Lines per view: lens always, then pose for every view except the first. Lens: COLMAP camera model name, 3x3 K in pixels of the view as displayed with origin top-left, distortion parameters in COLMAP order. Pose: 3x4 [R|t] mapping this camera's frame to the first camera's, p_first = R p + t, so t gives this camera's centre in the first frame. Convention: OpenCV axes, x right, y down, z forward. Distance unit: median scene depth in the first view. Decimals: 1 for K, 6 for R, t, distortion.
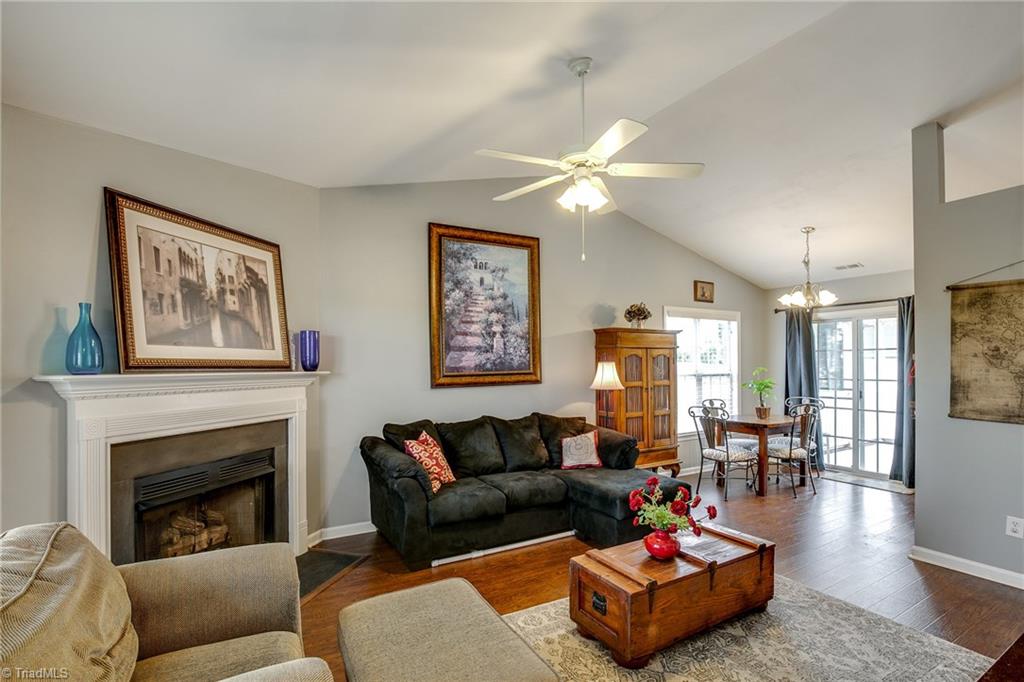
lens RADIAL K [[484.1, 0, 512.5], [0, 484.1, 361.4], [0, 0, 1]] dist [-0.037400, -0.000062]
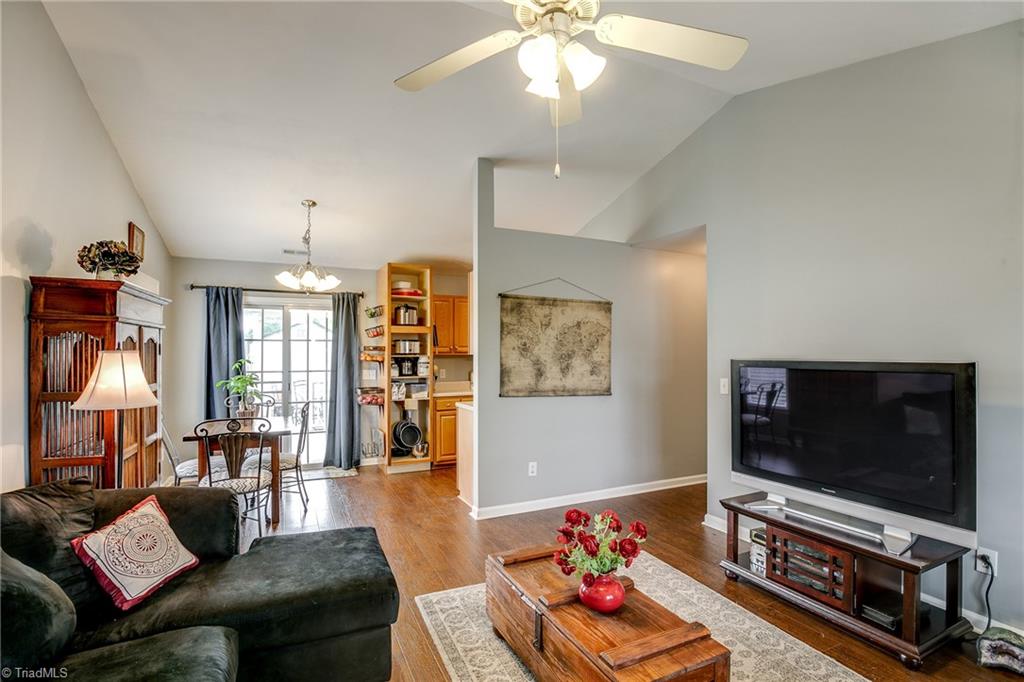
lens RADIAL K [[481.1, 0, 509.5], [0, 481.1, 351.8], [0, 0, 1]] dist [-0.001961, -0.000010]
pose [[0.082976, 0.007433, 0.996524, -0.384554], [-0.004966, 0.999963, -0.007045, 0.006609], [-0.996539, -0.004364, 0.083009, 0.906031]]
